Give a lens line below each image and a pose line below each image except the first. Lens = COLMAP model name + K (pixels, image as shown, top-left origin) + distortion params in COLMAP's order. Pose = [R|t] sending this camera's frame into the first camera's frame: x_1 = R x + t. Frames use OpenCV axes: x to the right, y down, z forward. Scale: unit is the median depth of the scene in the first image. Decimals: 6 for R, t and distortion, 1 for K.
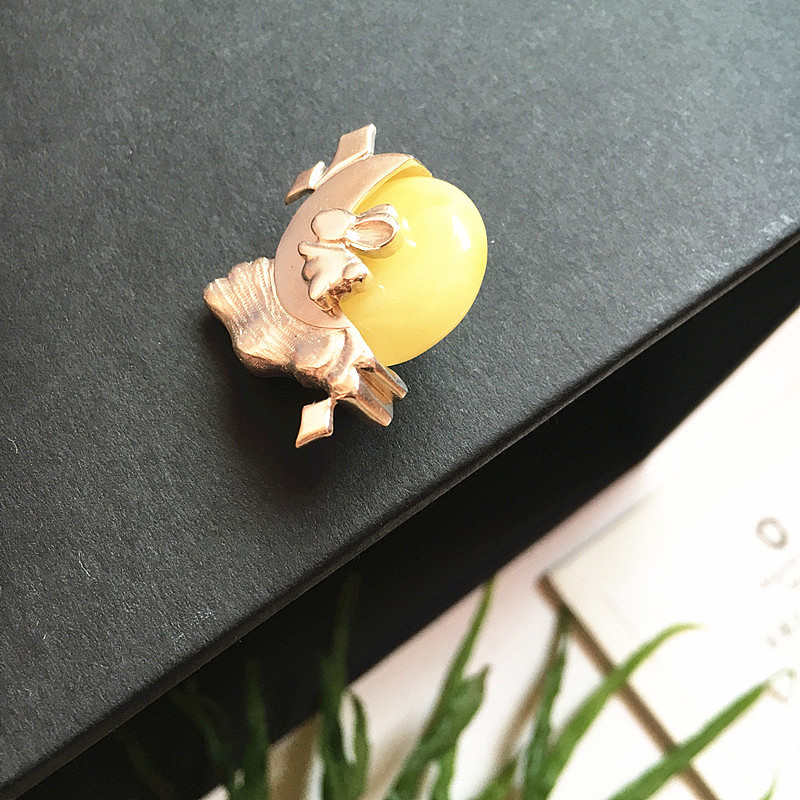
lens RADIAL K [[953.0, 0, 405.0], [0, 953.0, 399.2], [0, 0, 1]] dist [0.061136, -0.166991]
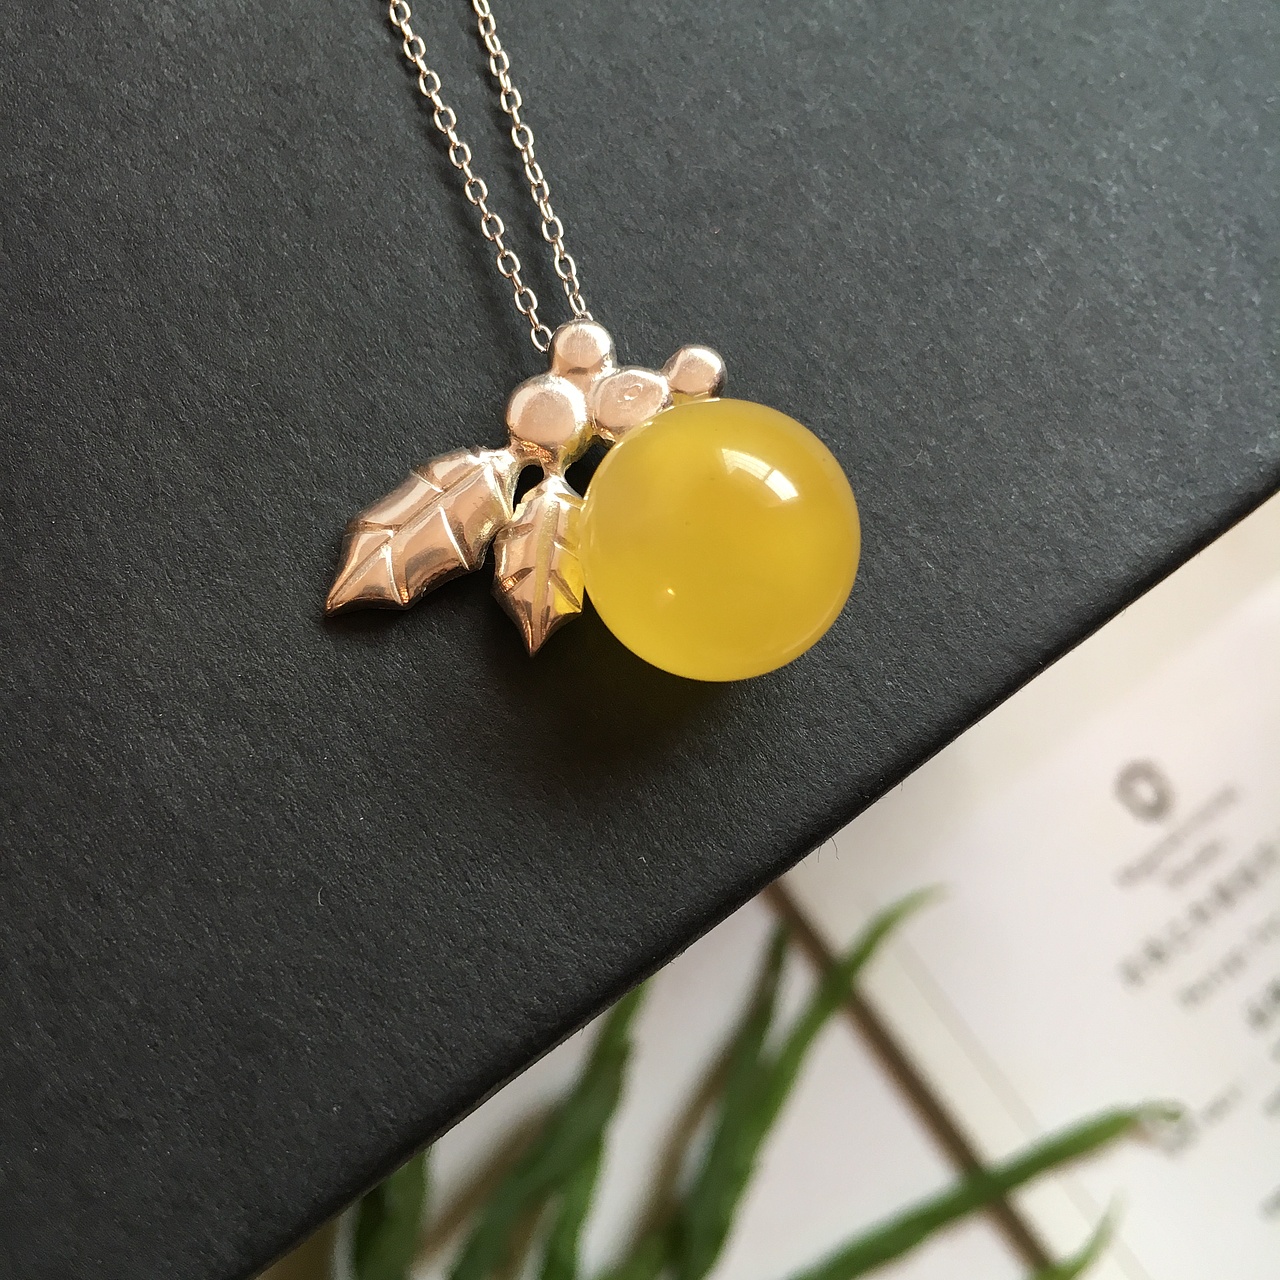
lens RADIAL K [[1534.9, 0, 648.1], [0, 1534.9, 641.2], [0, 0, 1]] dist [0.064336, -0.190591]
pose [[0.996877, 0.022903, 0.075579, -0.002478], [-0.032673, 0.990886, 0.130678, -0.170695], [-0.071897, -0.132739, 0.988540, 0.205920]]
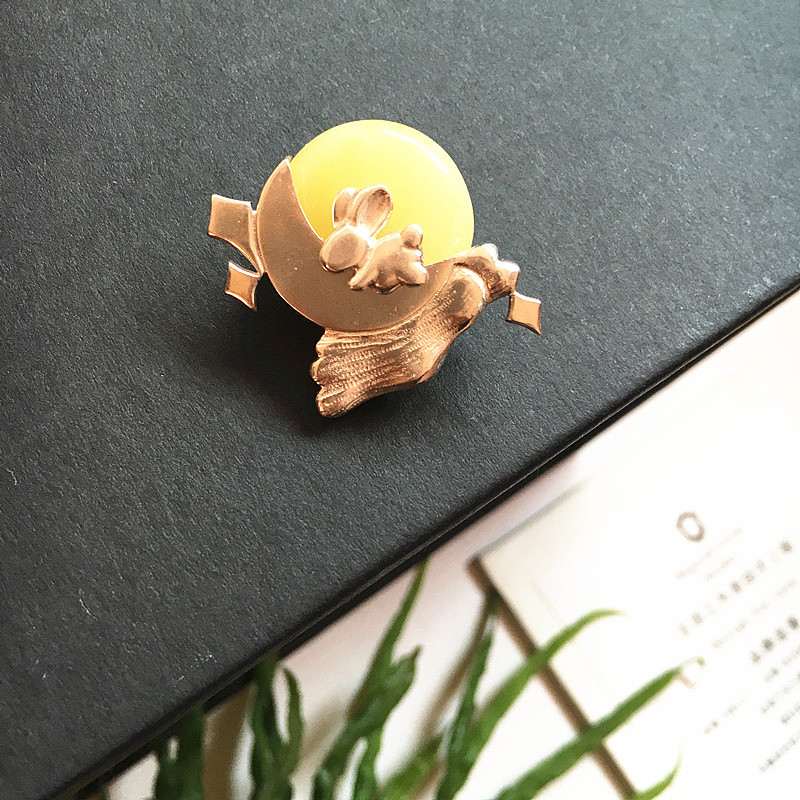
lens RADIAL K [[947.2, 0, 404.6], [0, 947.2, 398.0], [0, 0, 1]] dist [0.065598, -0.175295]
pose [[0.994025, 0.057866, 0.092553, -0.085494], [-0.063042, 0.996548, 0.054016, -0.092732], [-0.089108, -0.059528, 0.994242, -0.006059]]
